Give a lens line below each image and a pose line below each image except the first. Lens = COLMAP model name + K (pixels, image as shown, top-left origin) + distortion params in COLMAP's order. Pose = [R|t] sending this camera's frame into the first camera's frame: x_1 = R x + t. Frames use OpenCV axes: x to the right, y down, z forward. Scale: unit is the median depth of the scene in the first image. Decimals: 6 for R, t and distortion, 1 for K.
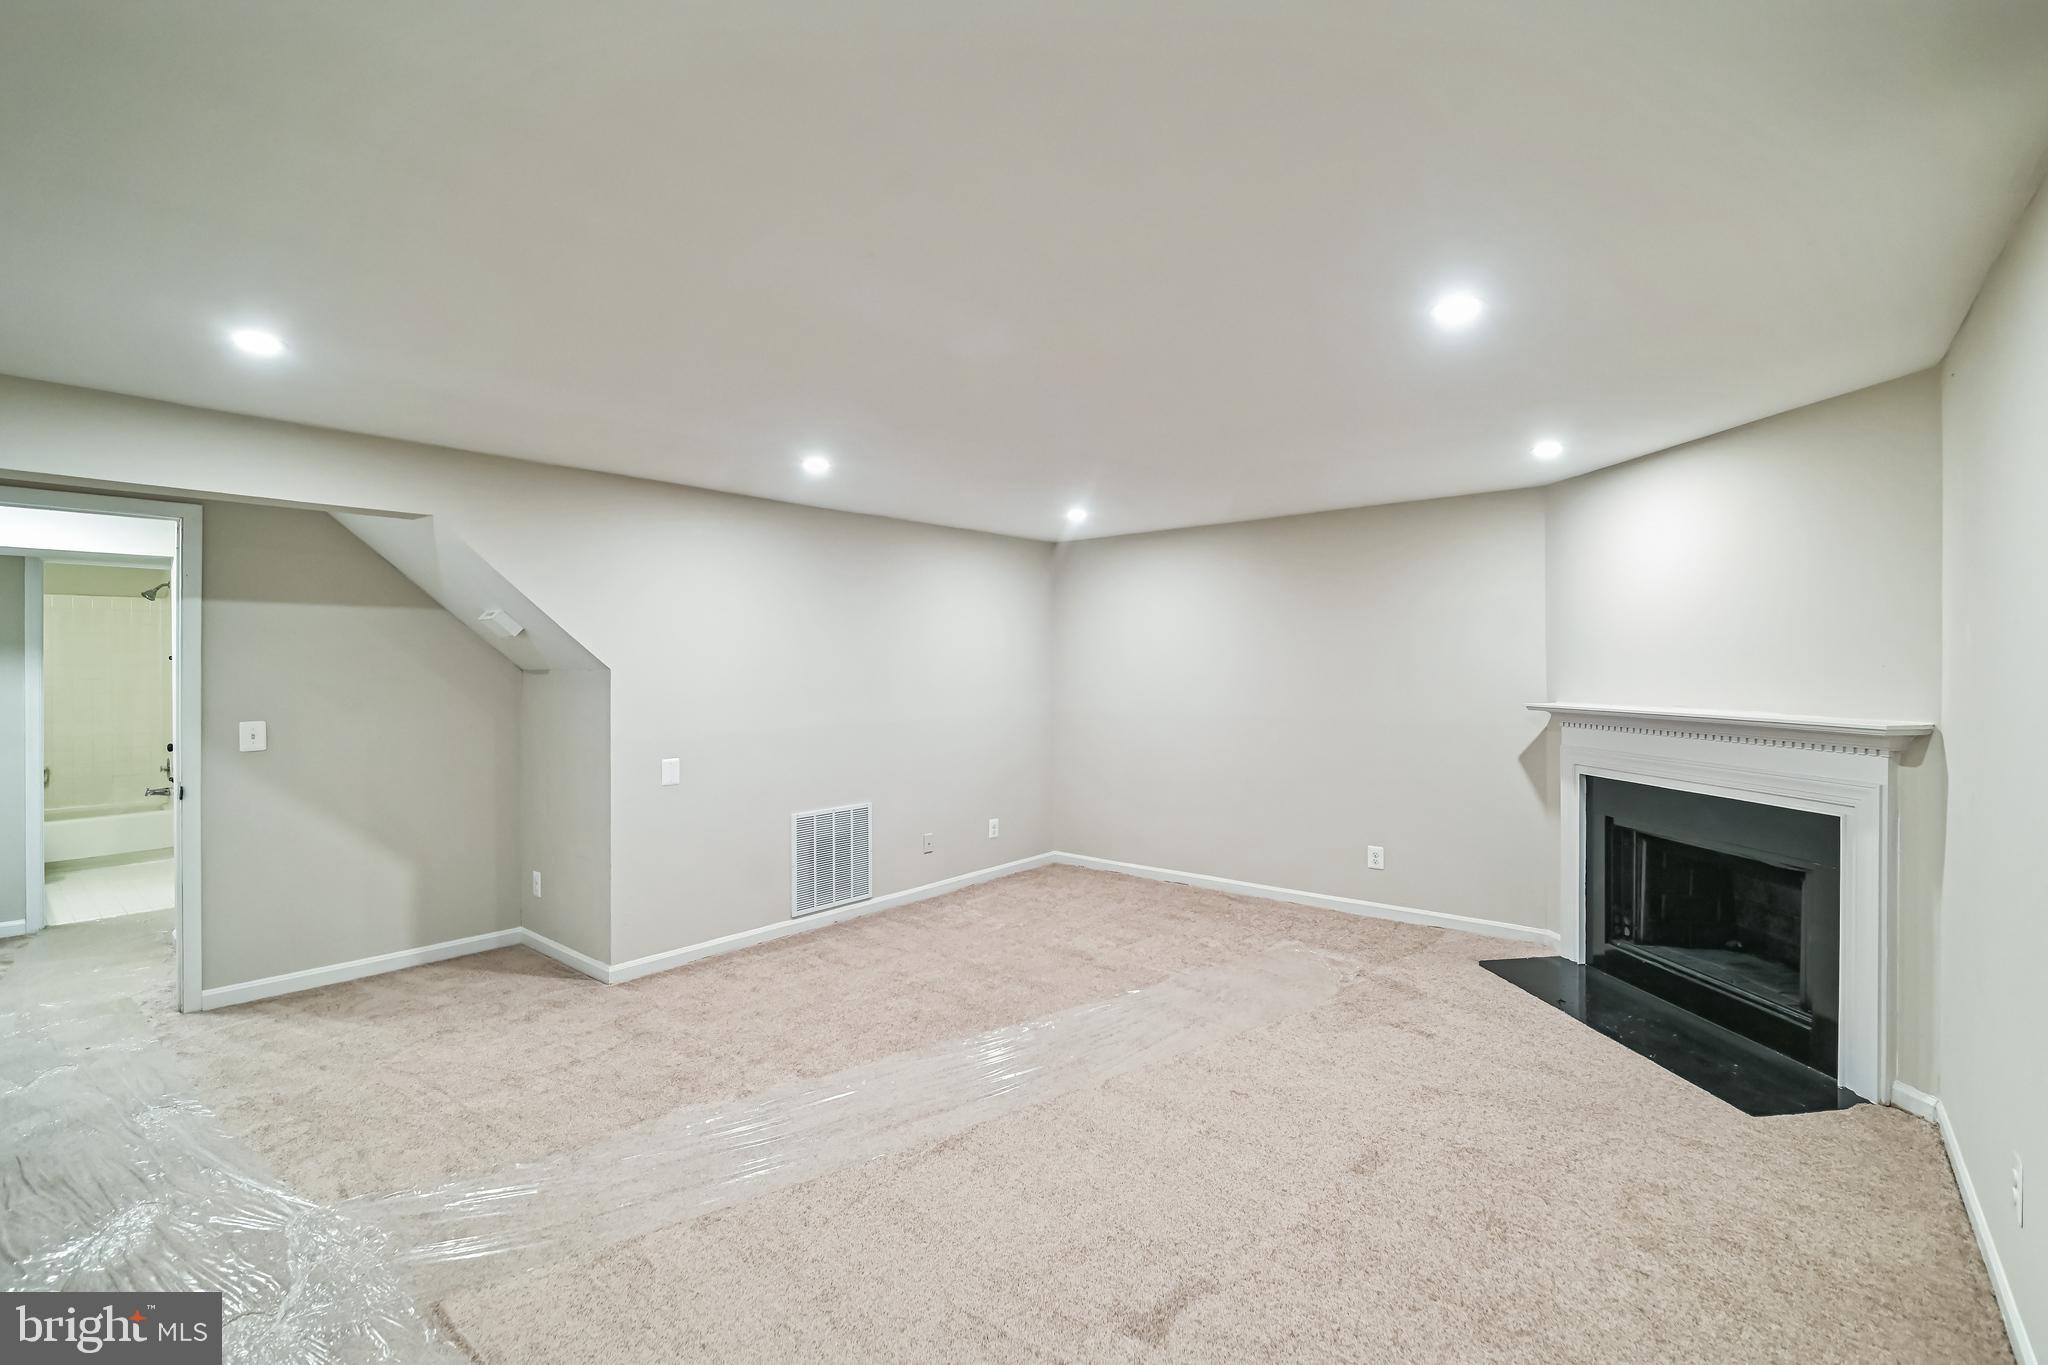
lens RADIAL K [[901.0, 0, 1037.3], [0, 901.0, 681.6], [0, 0, 1]] dist [-0.001833, -0.007938]
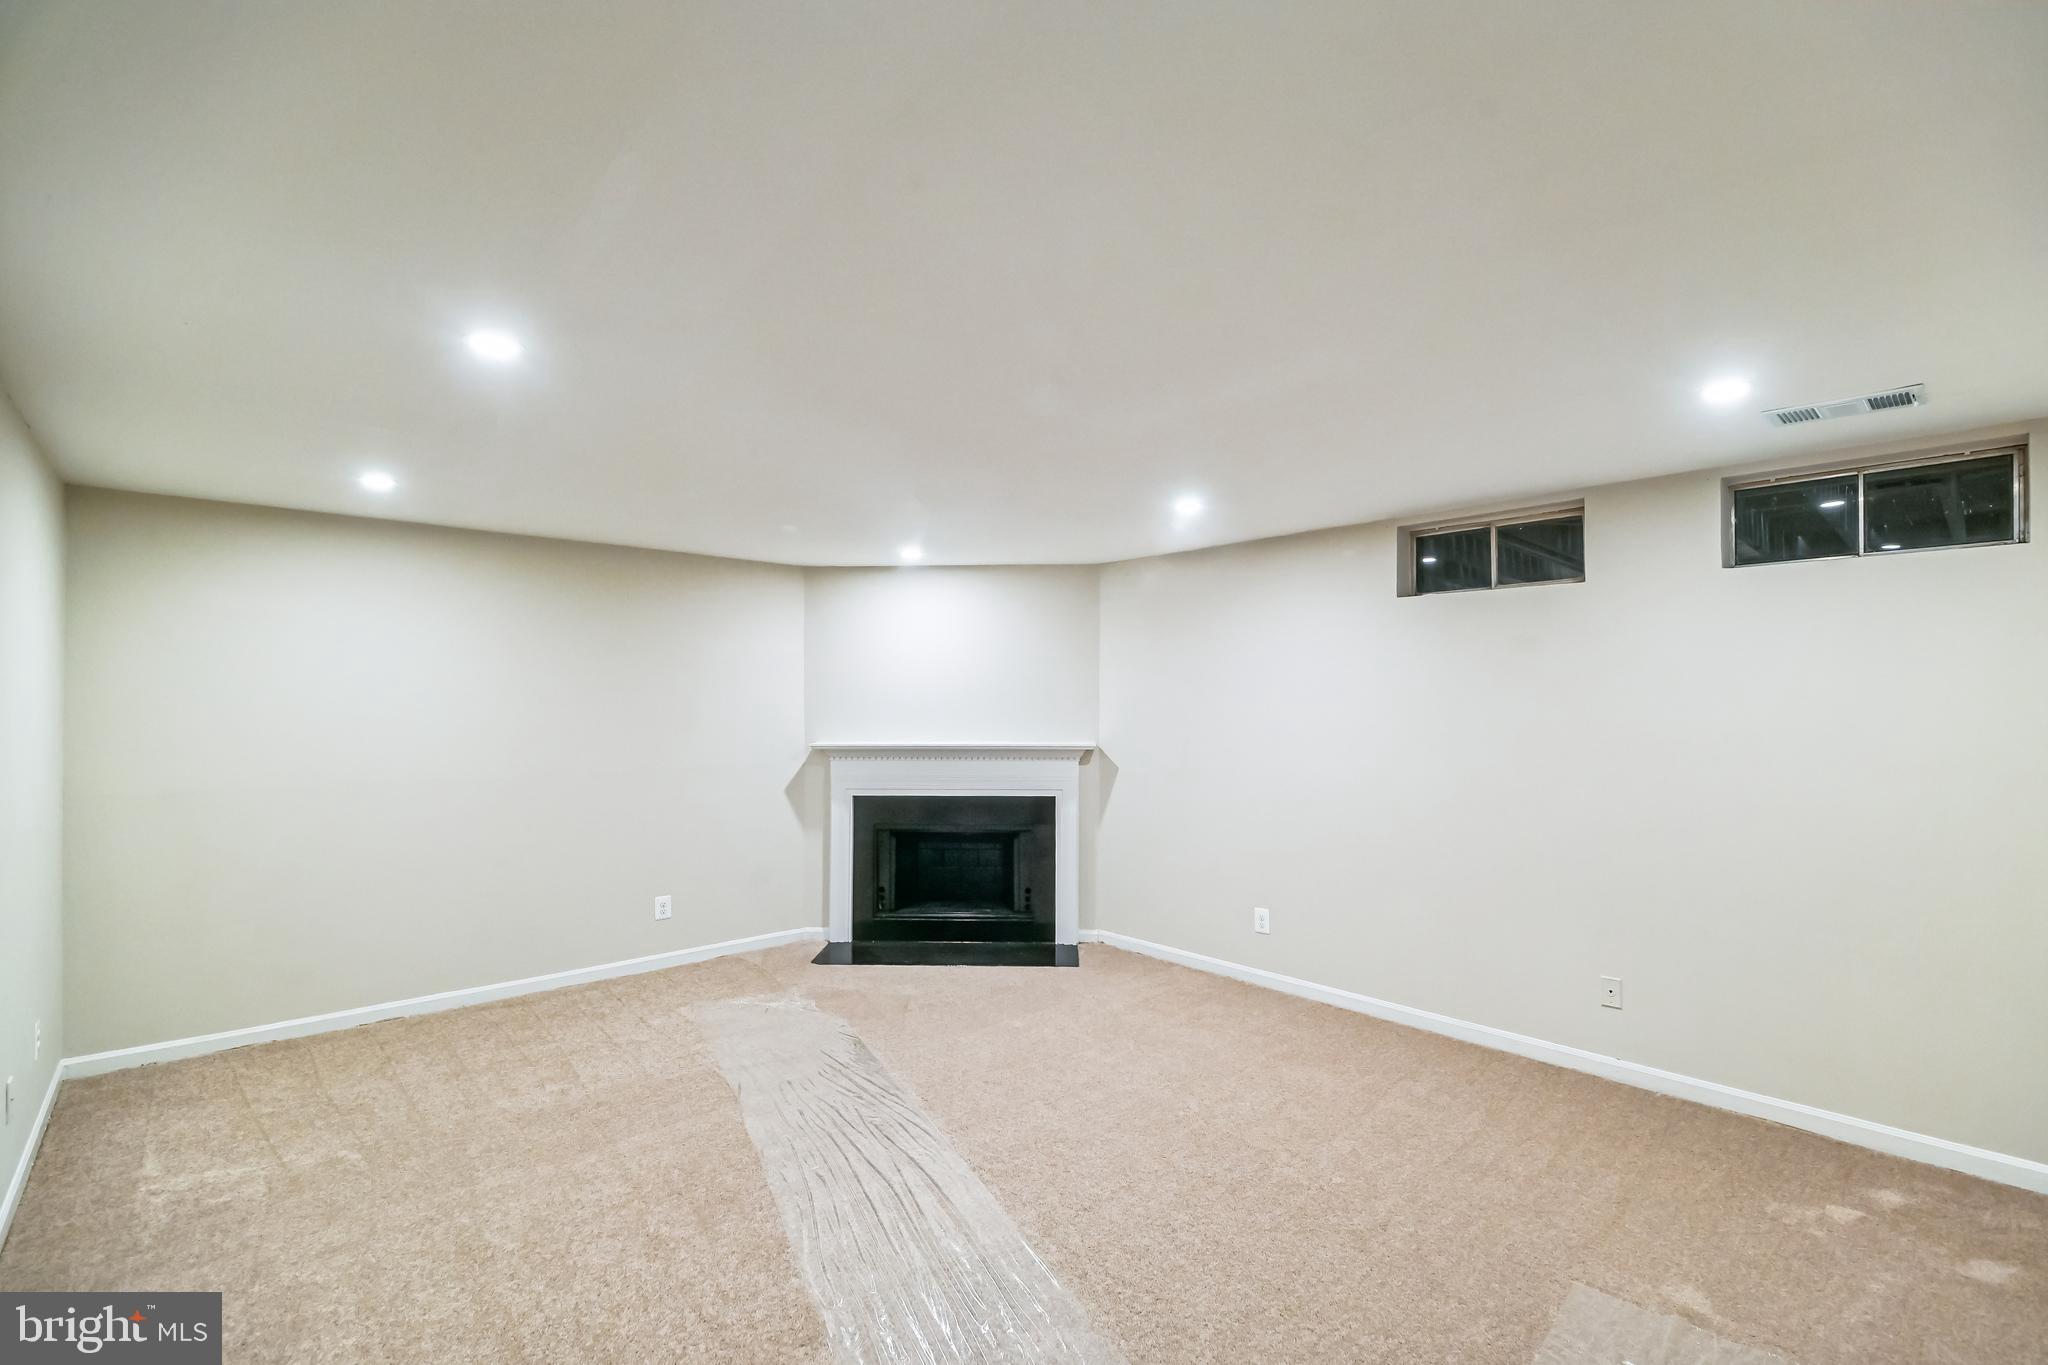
lens RADIAL K [[901.0, 0, 1037.3], [0, 901.0, 681.6], [0, 0, 1]] dist [-0.001833, -0.007938]
pose [[0.128348, 0.035732, 0.991085, -0.716548], [0.012909, 0.999206, -0.037697, -0.011507], [-0.991645, 0.017633, 0.127785, 0.597350]]
